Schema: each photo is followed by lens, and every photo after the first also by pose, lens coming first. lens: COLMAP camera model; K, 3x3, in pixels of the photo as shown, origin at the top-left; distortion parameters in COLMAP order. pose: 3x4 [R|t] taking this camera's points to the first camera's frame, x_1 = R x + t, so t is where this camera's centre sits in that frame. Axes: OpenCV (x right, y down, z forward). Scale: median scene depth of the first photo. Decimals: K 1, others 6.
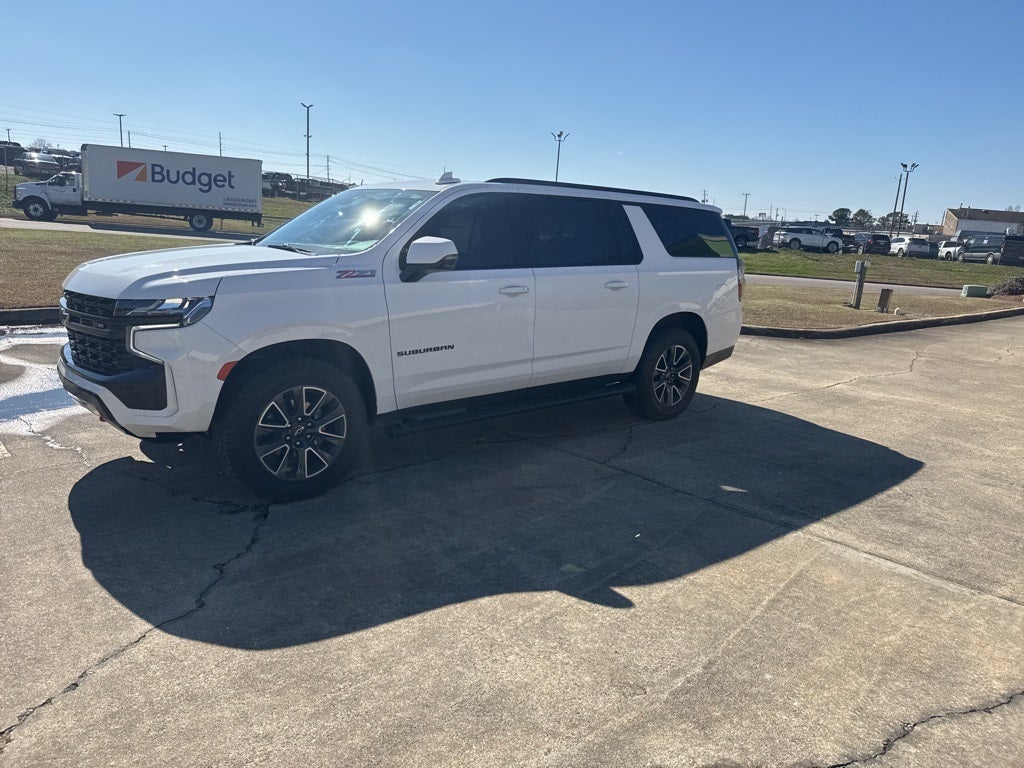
lens RADIAL K [[715.4, 0, 506.1], [0, 715.4, 377.7], [0, 0, 1]] dist [0.037649, -0.048535]
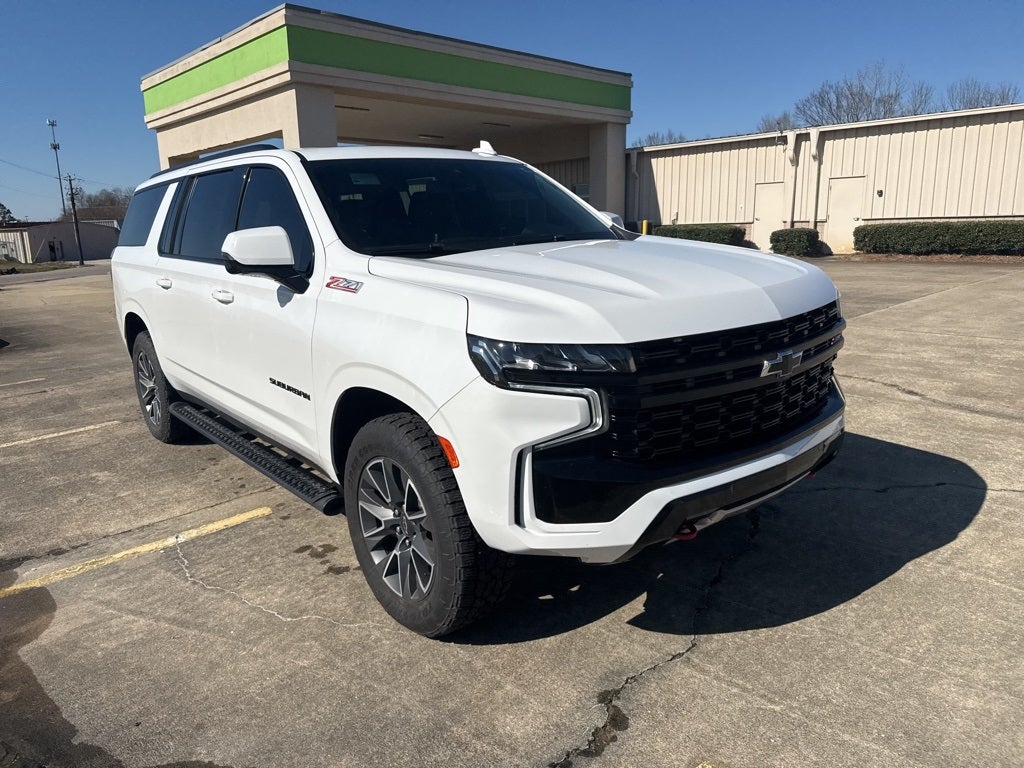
lens RADIAL K [[722.5, 0, 508.9], [0, 722.5, 387.7], [0, 0, 1]] dist [-0.003714, -0.007661]
pose [[0.013461, -0.275702, 0.961149, -1.055323], [0.242689, 0.933395, 0.264342, -0.247507], [-0.970011, 0.229702, 0.079474, 1.036107]]
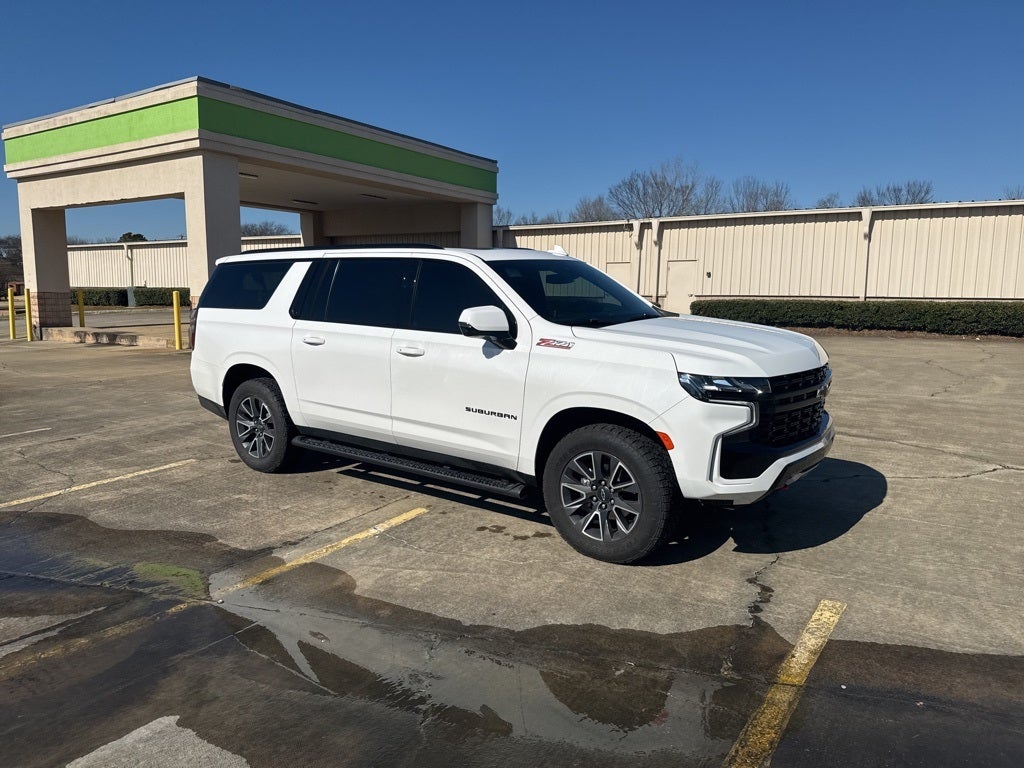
lens RADIAL K [[711.2, 0, 512.0], [0, 711.2, 384.0], [0, 0, 1]] dist [0.074998, -0.117890]
pose [[-0.222686, -0.188787, 0.956436, -1.352150], [0.190983, 0.953613, 0.232697, -0.381971], [-0.956000, 0.234481, -0.176301, 1.432102]]
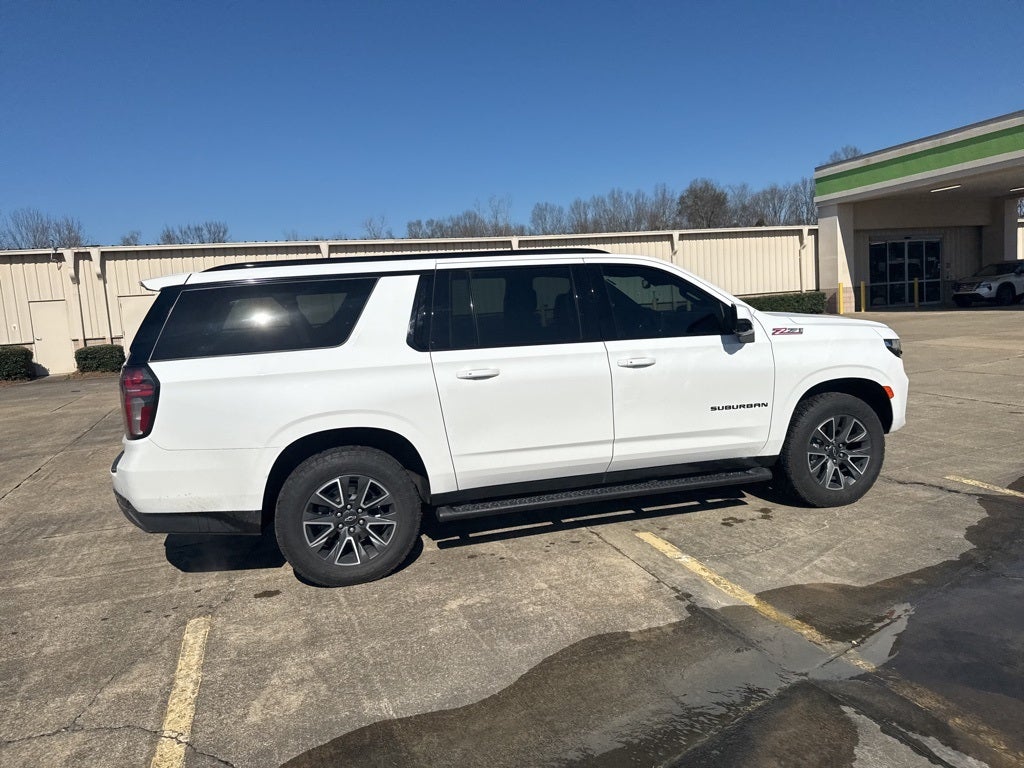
lens RADIAL K [[715.4, 0, 506.1], [0, 715.4, 377.7], [0, 0, 1]] dist [0.037649, -0.048535]
pose [[-0.908131, -0.041949, 0.416578, -0.523783], [0.101969, 0.942849, 0.317234, -0.522680], [-0.406078, 0.330568, -0.851954, 2.310453]]
